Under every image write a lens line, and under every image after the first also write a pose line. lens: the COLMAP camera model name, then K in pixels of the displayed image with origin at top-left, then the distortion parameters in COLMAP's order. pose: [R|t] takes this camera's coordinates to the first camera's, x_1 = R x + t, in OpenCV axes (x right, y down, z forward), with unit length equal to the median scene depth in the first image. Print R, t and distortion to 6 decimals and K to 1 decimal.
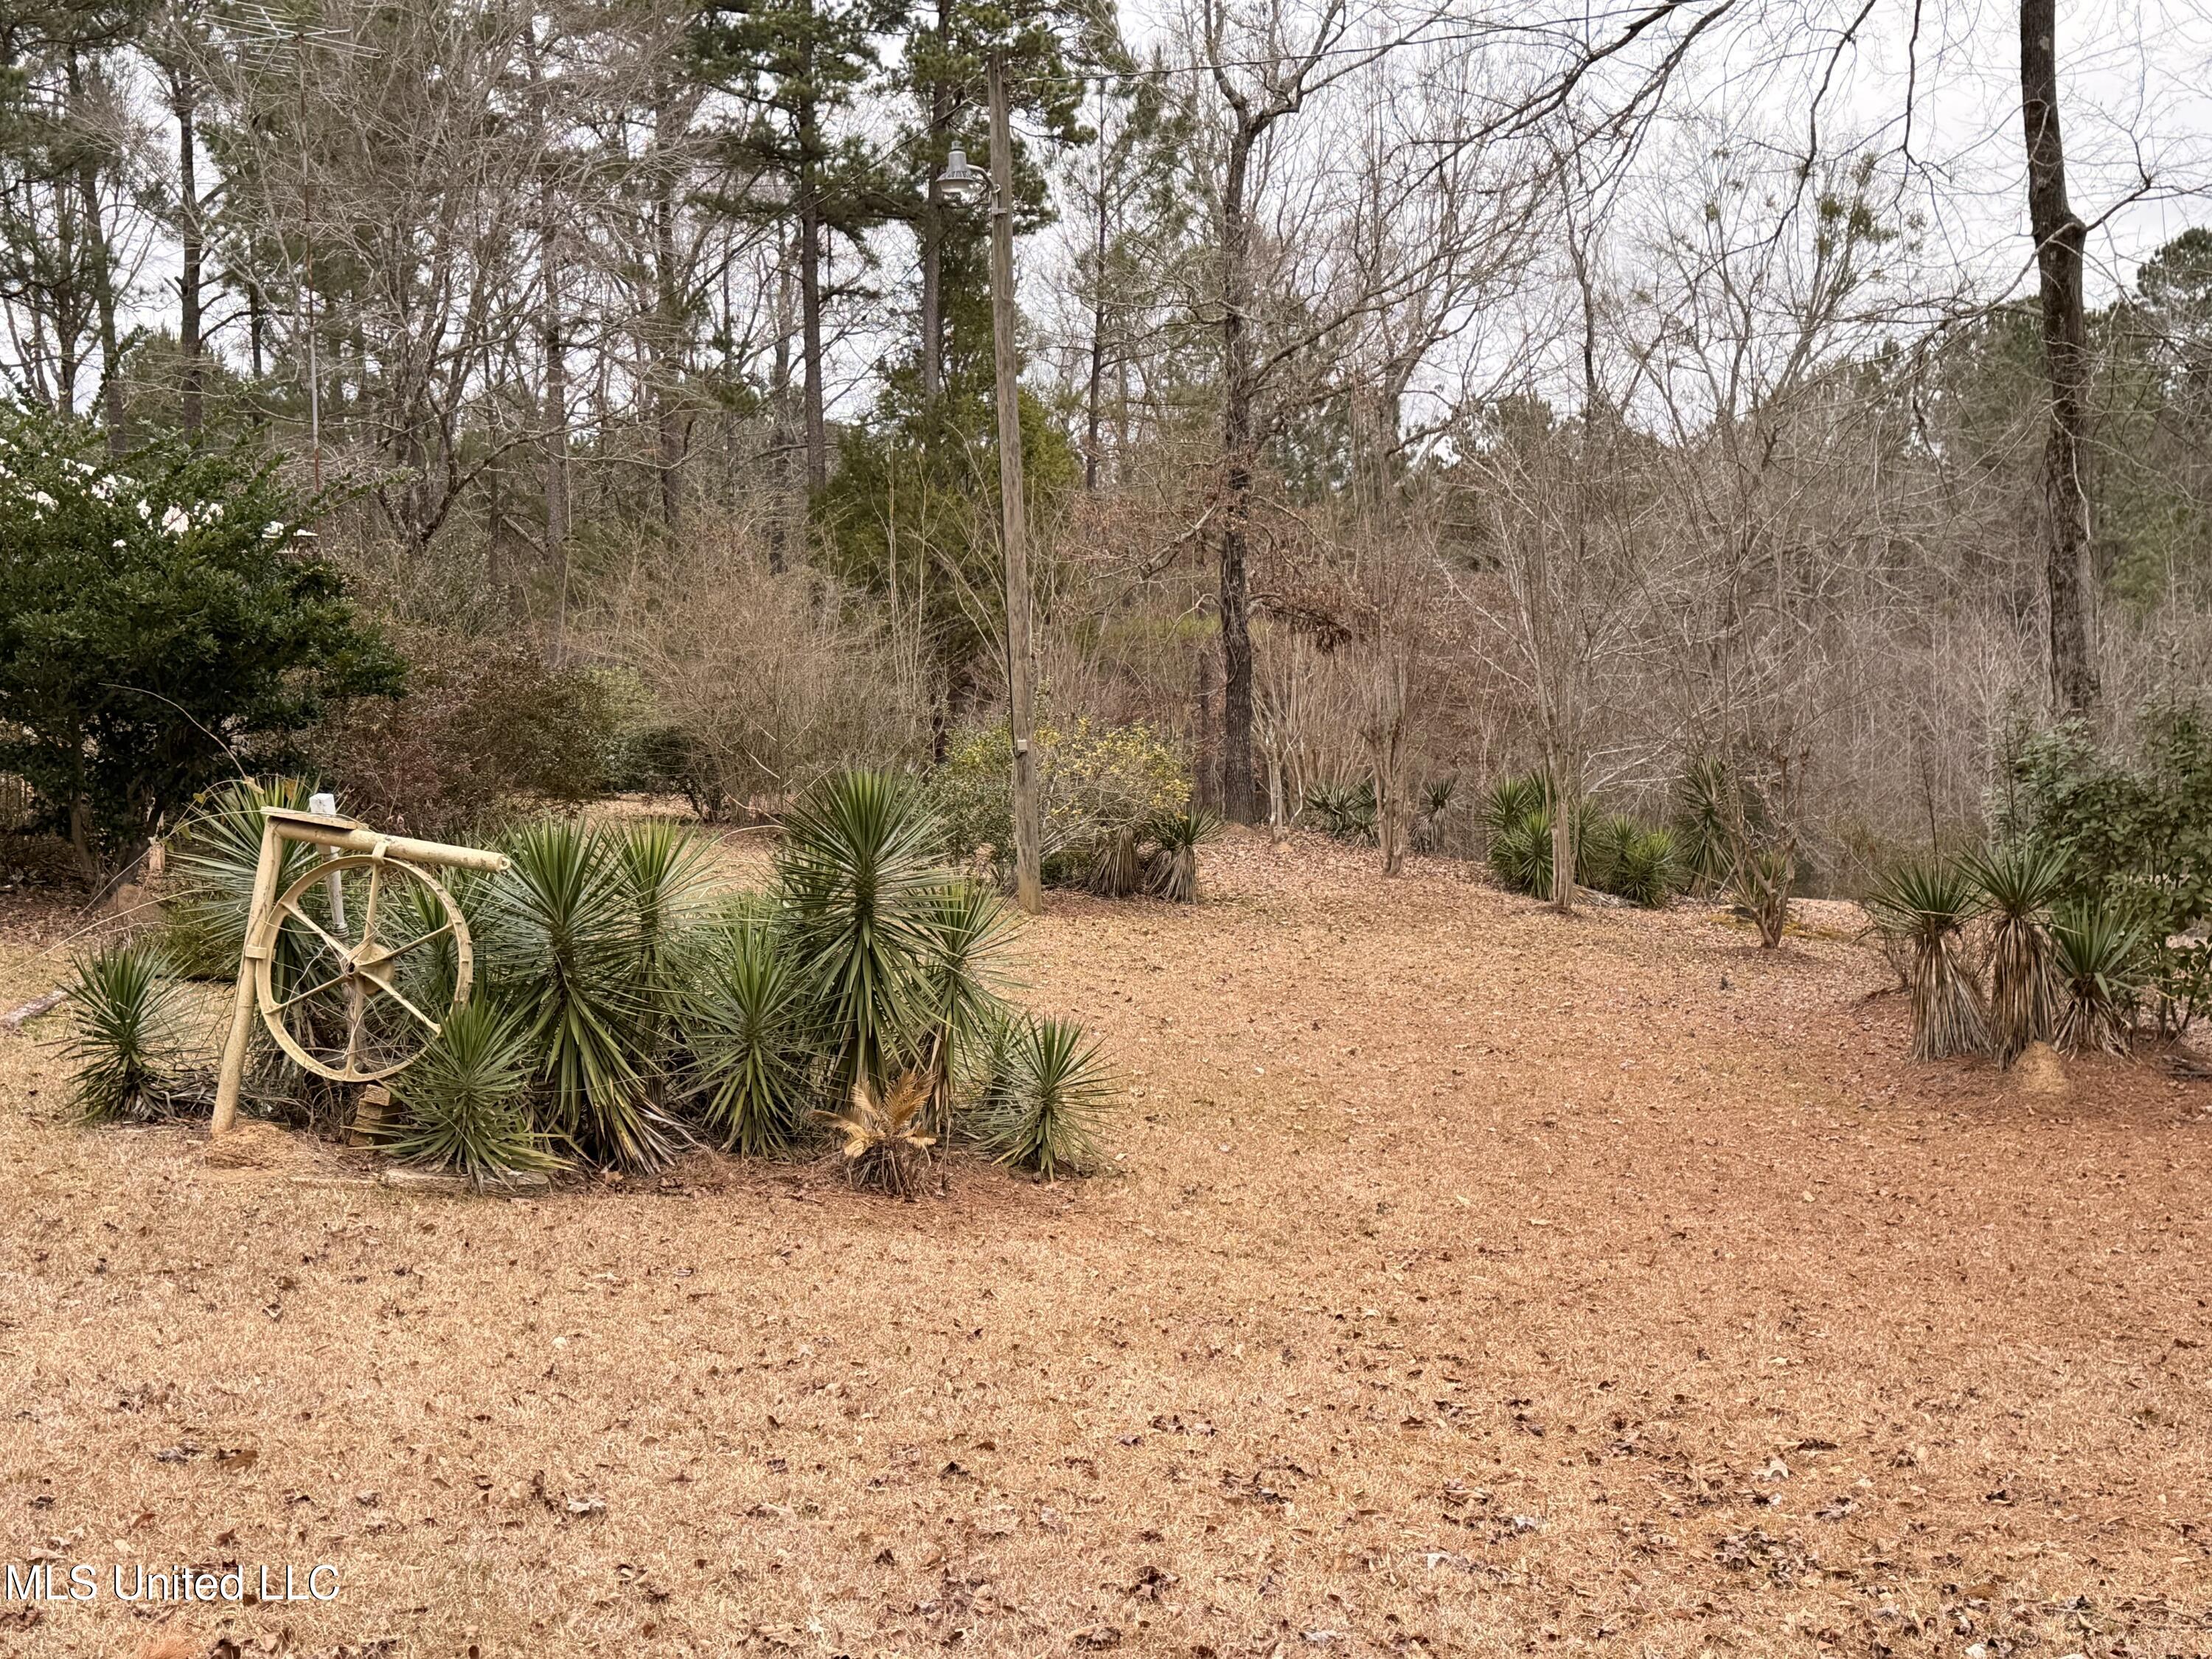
lens RADIAL K [[2873.0, 0, 1106.1], [0, 2873.0, 819.4], [0, 0, 1]] dist [0.067287, 0.000000]
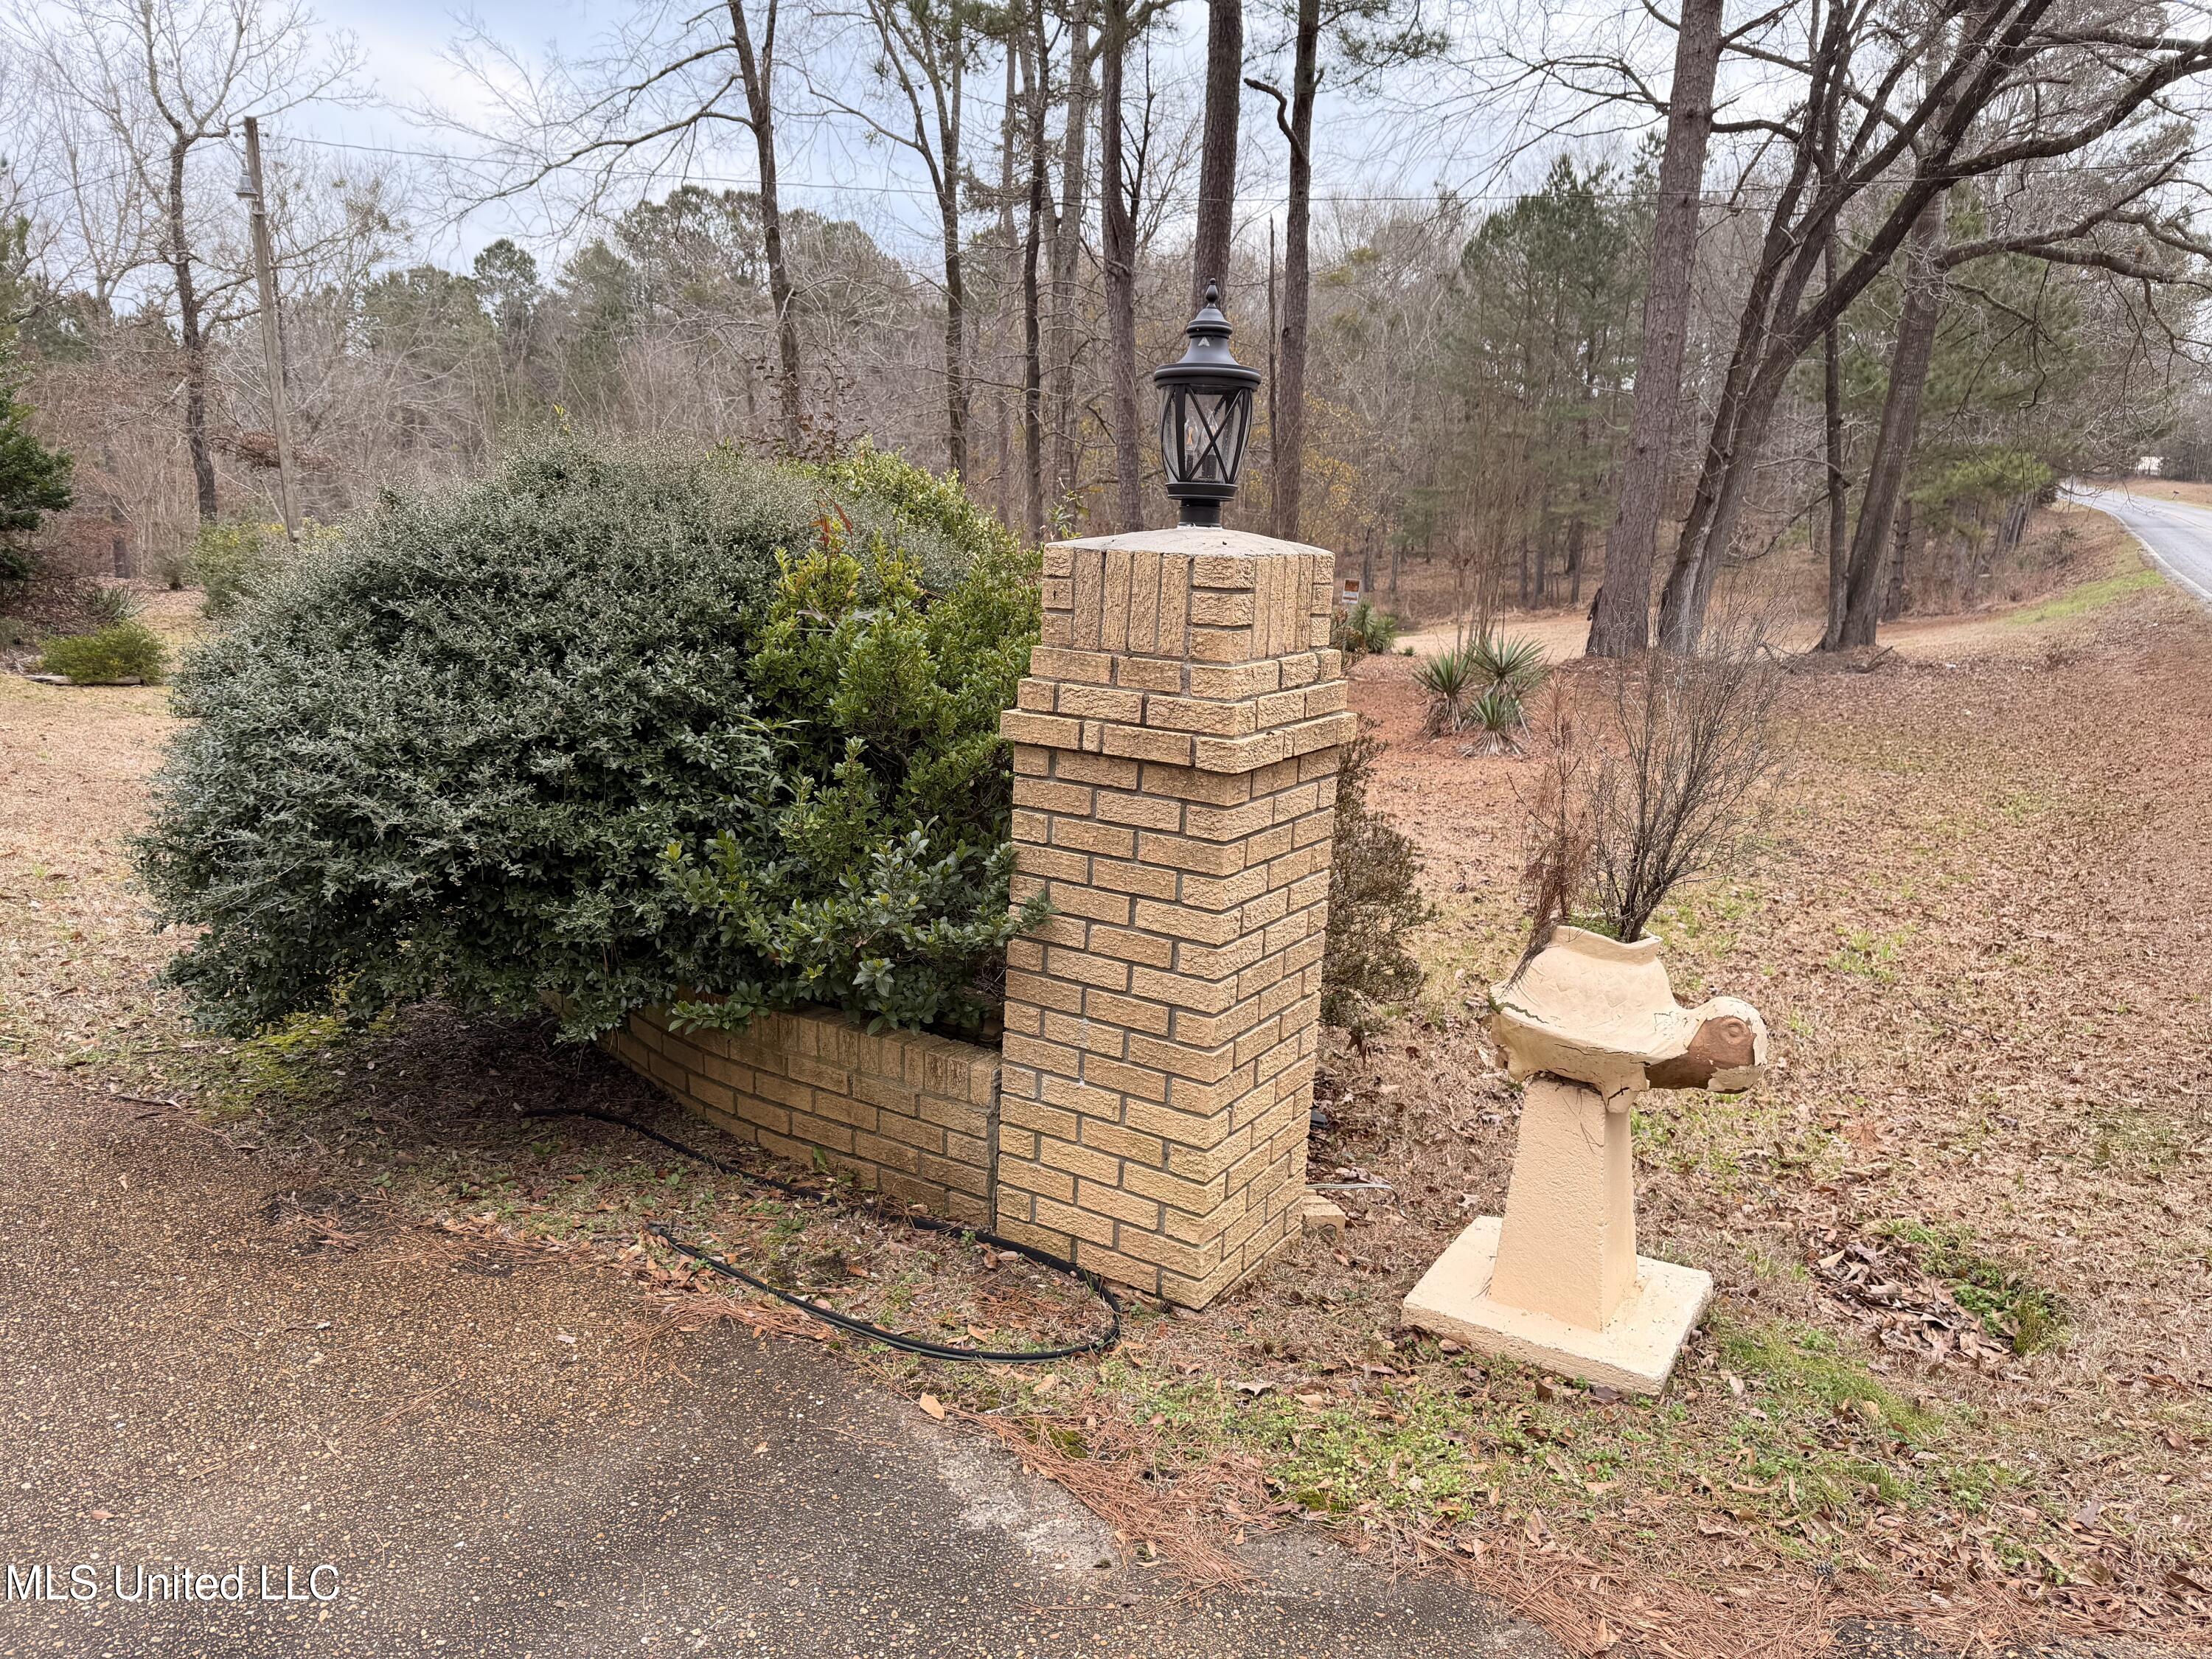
lens RADIAL K [[1572.5, 0, 1119.2], [0, 1572.5, 832.1], [0, 0, 1]] dist [0.006473, -0.007343]
pose [[0.720408, -0.128707, 0.681503, -0.106321], [0.013990, 0.985127, 0.171259, -0.001037], [-0.693409, -0.113842, 0.711494, -0.016860]]
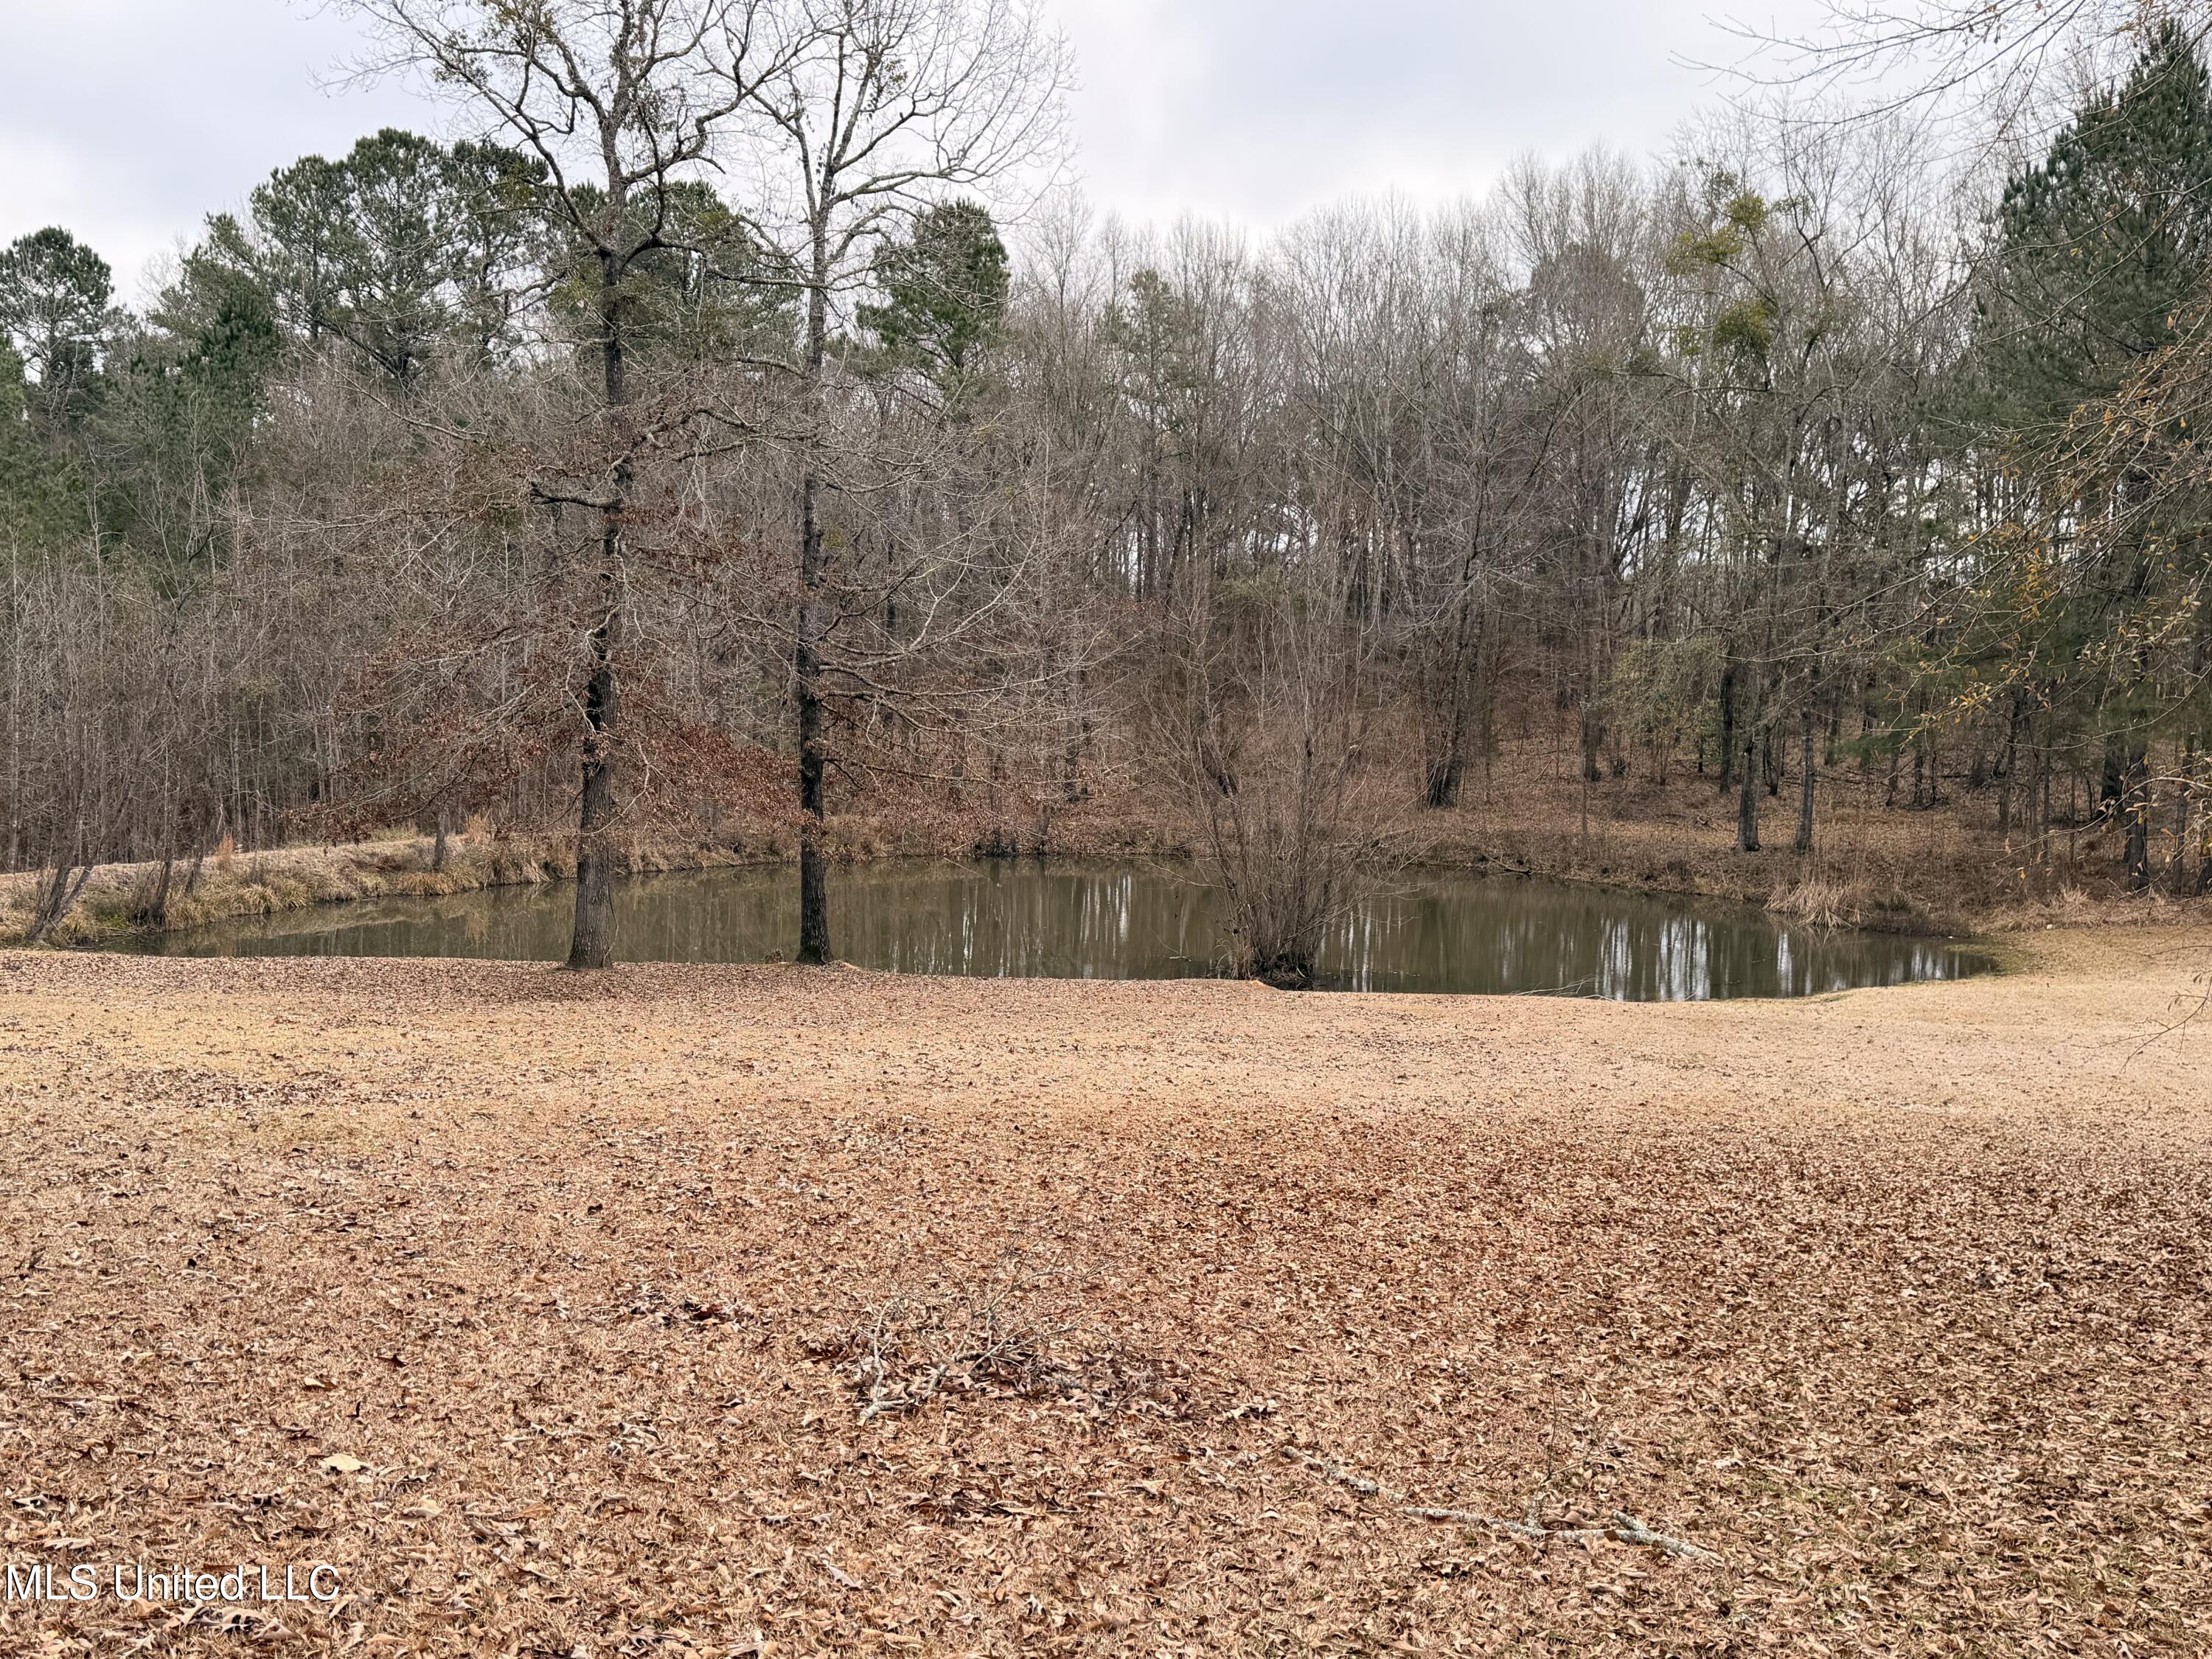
lens RADIAL K [[1993.4, 0, 1098.5], [0, 1993.4, 842.4], [0, 0, 1]] dist [0.010105, -0.034540]
pose [[0.647447, -0.030443, 0.761502, 0.107410], [0.010486, 0.999463, 0.031040, -0.002737], [-0.762038, -0.012112, 0.647419, 0.398144]]
